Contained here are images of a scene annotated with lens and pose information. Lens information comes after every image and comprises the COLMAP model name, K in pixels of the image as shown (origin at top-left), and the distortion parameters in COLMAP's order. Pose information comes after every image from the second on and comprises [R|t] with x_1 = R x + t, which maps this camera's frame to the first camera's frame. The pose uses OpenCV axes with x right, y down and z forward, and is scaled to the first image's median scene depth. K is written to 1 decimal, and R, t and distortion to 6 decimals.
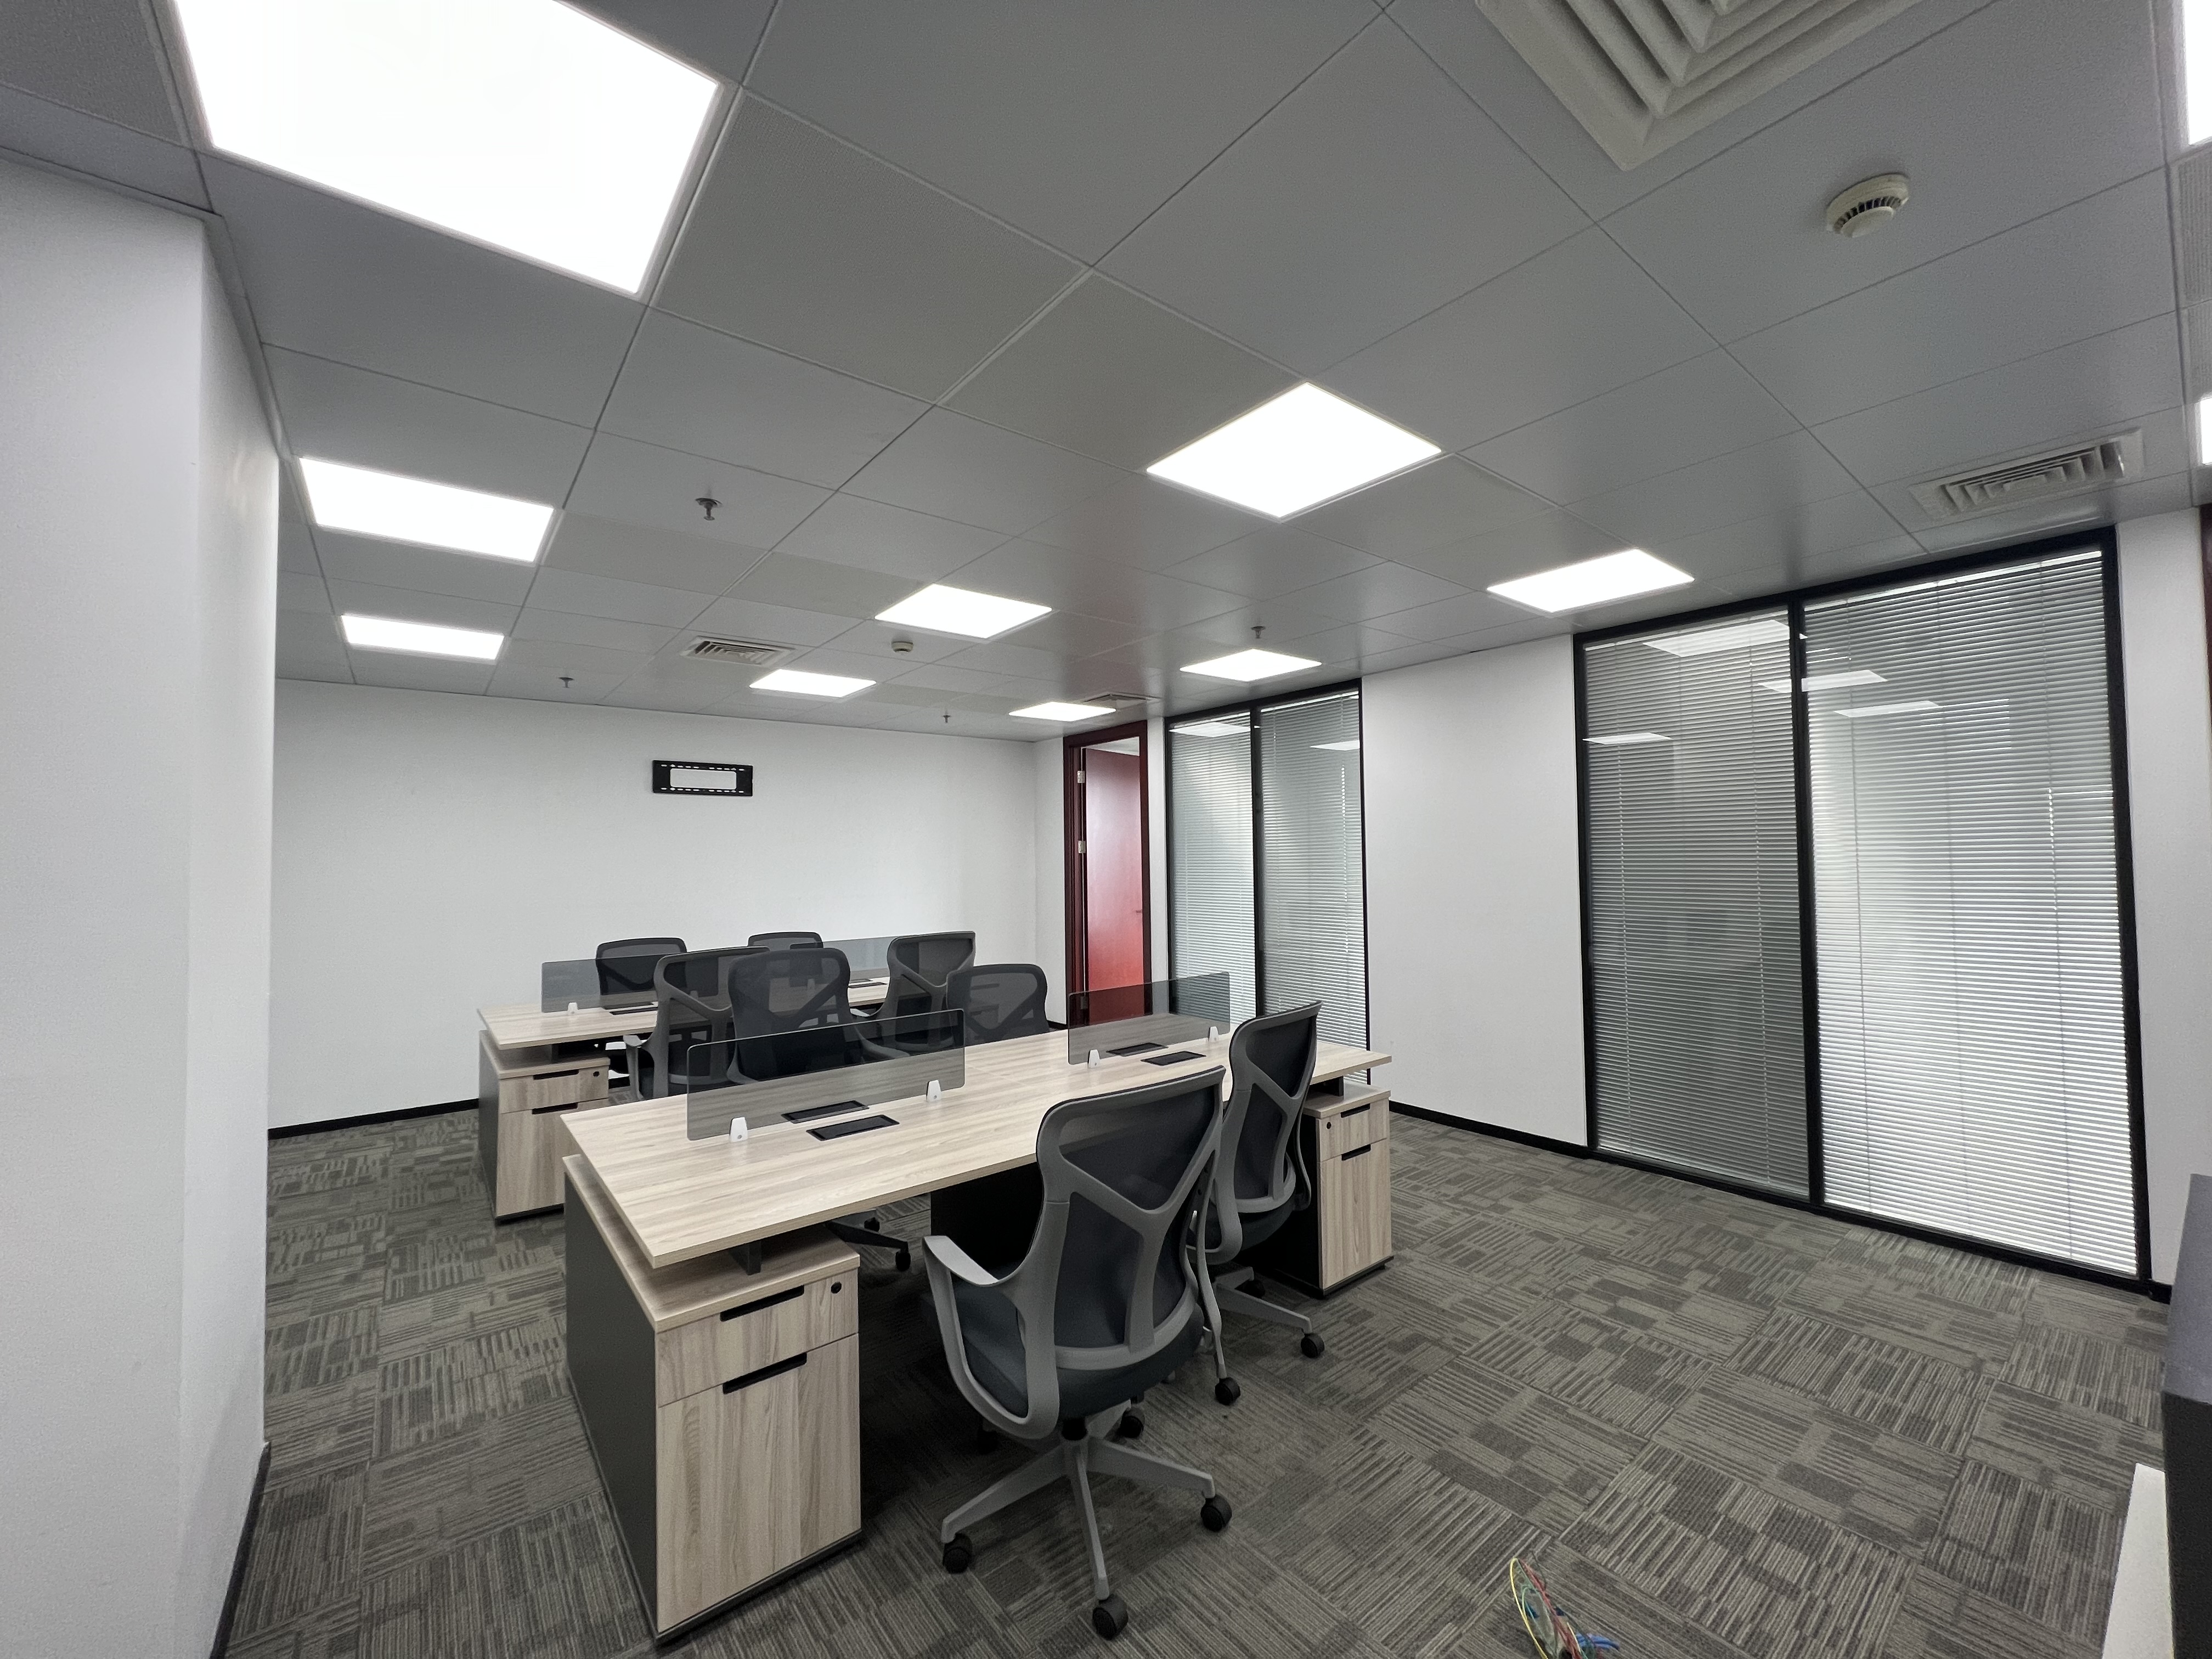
lens RADIAL K [[879.9, 0, 1106.0], [0, 879.9, 829.5], [0, 0, 1]] dist [-0.001667, 0.000130]
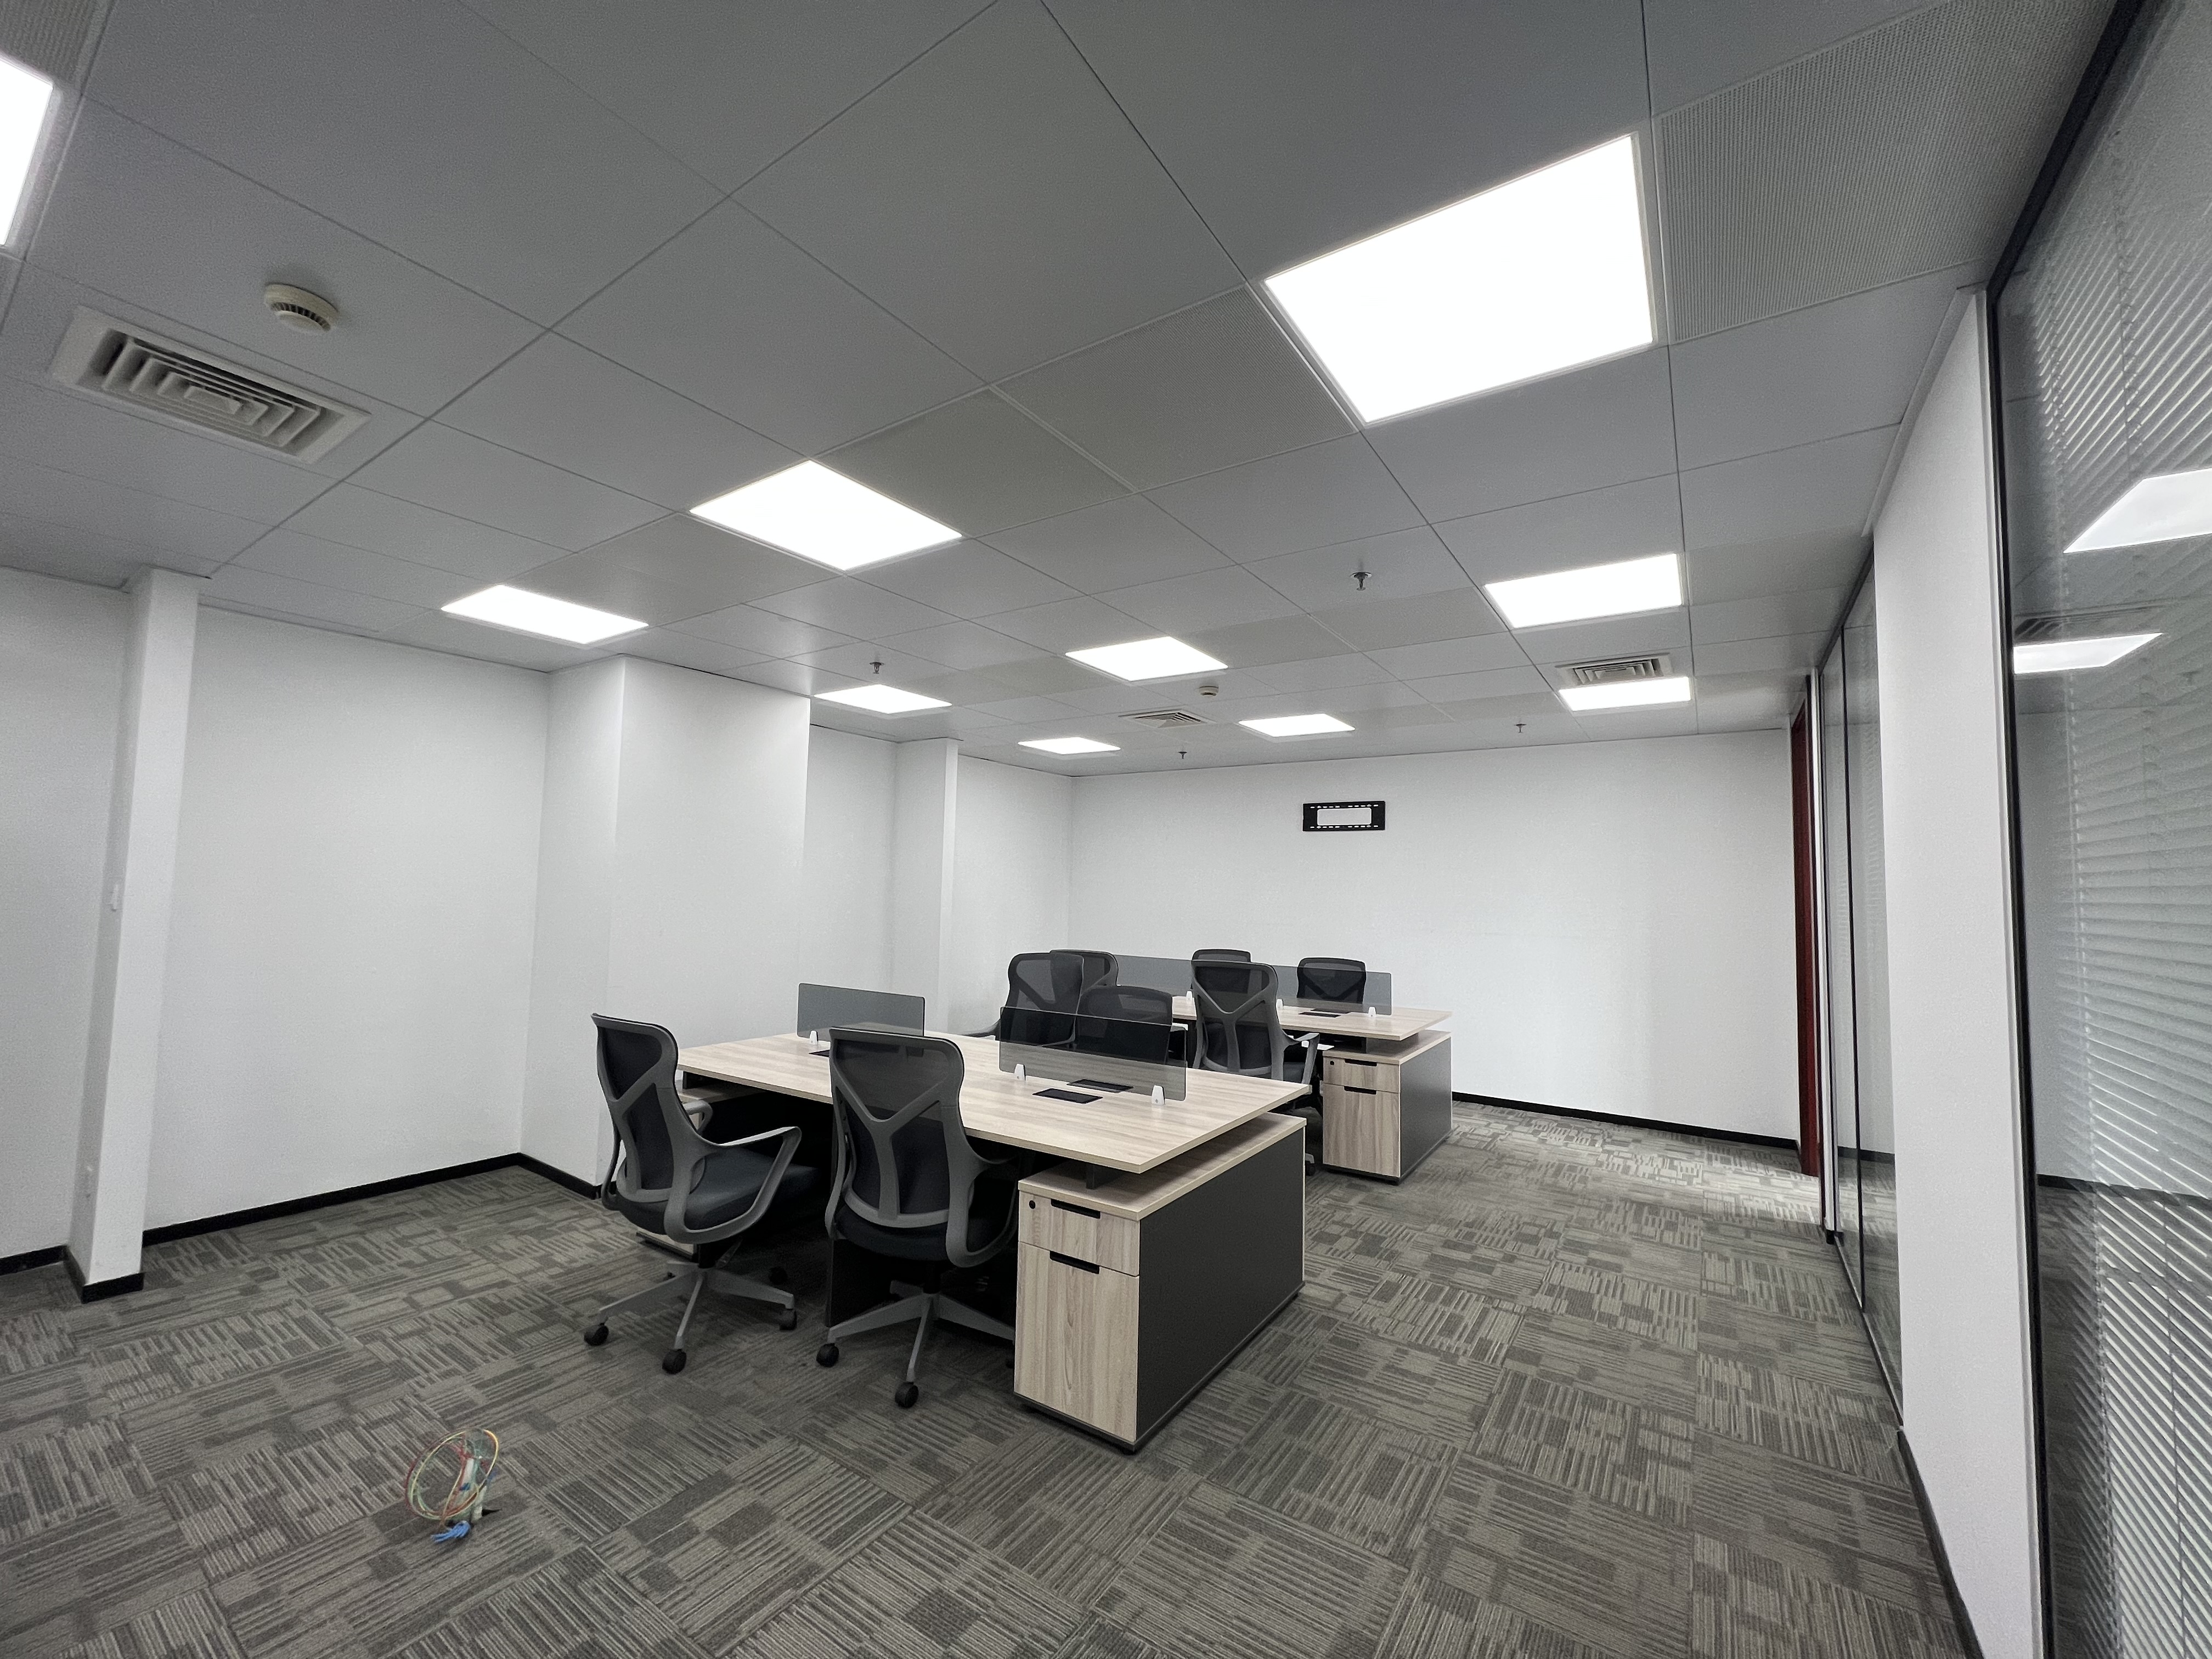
lens RADIAL K [[875.8, 0, 1107.3], [0, 875.8, 836.8], [0, 0, 1]] dist [-0.001501, 0.000158]
pose [[0.298551, -0.036760, -0.953685, 1.060081], [0.006859, 0.999315, -0.036372, 0.013483], [0.954369, 0.004318, 0.298599, 0.792770]]
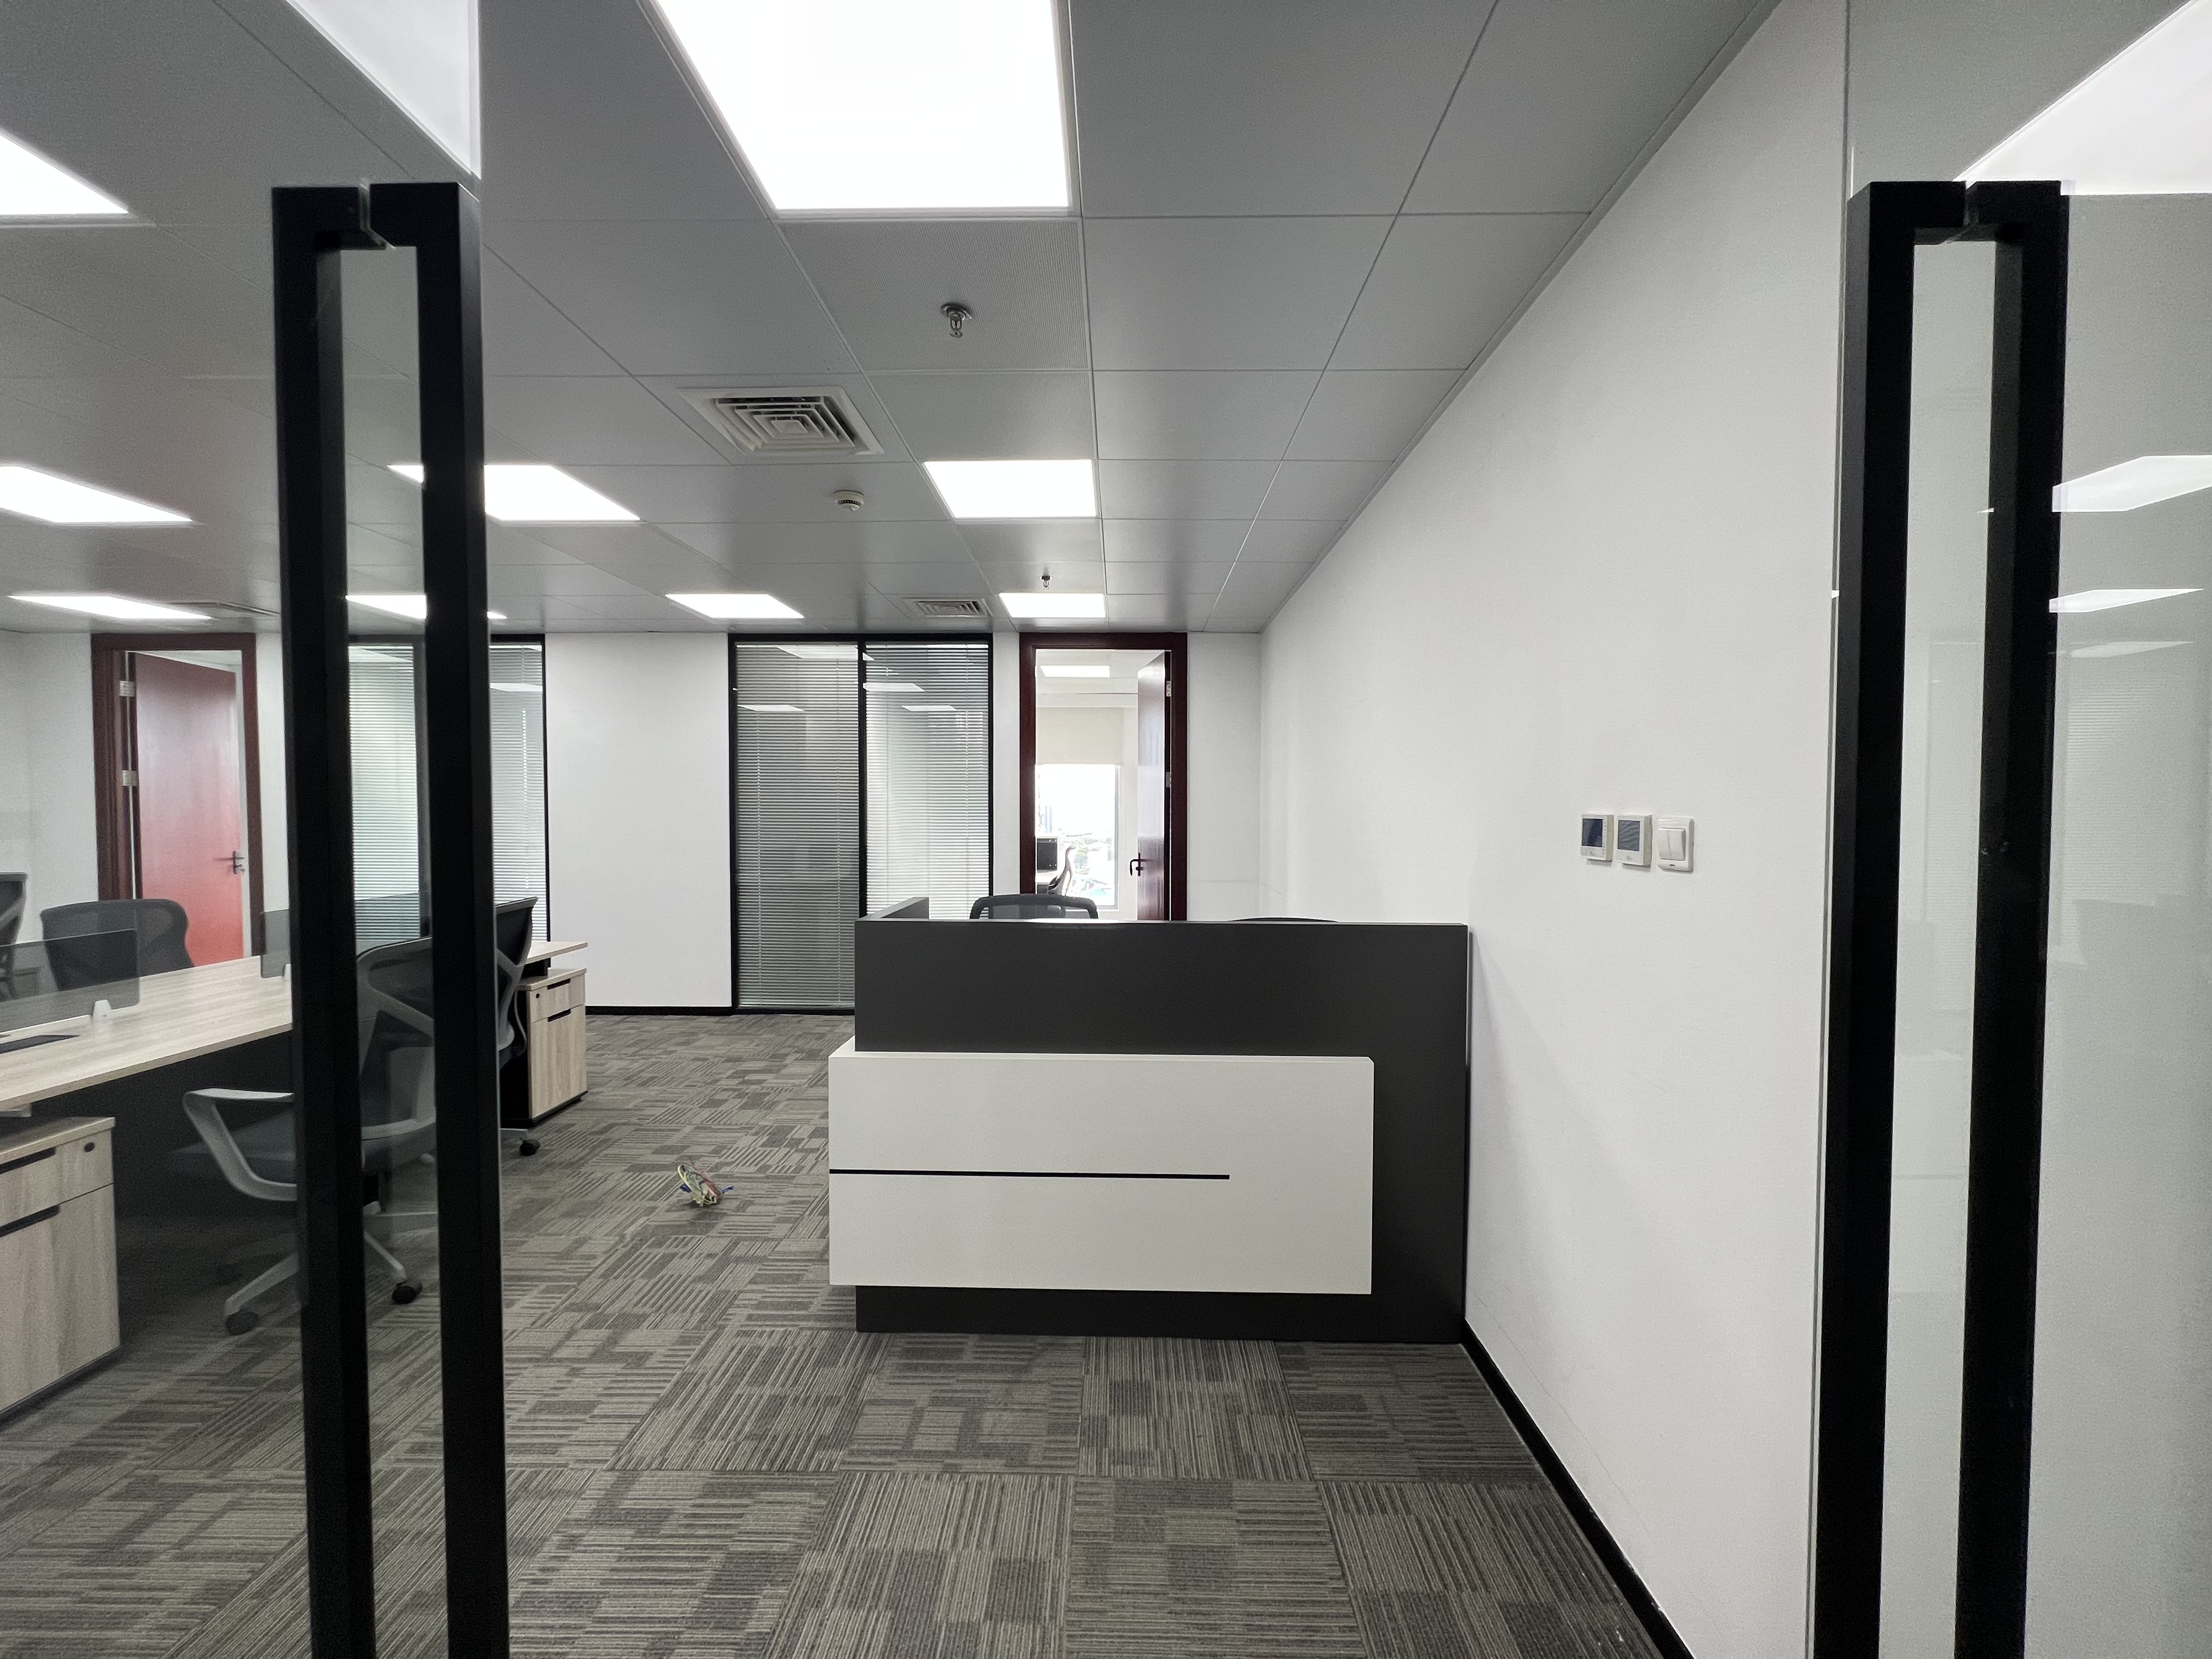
lens RADIAL K [[887.1, 0, 1110.4], [0, 887.1, 833.9], [0, 0, 1]] dist [-0.001624, -0.000258]
pose [[0.630589, -0.010011, 0.776052, -0.222642], [-0.036888, 0.998400, 0.042853, 0.008470], [-0.775240, -0.055650, 0.629211, -0.459910]]
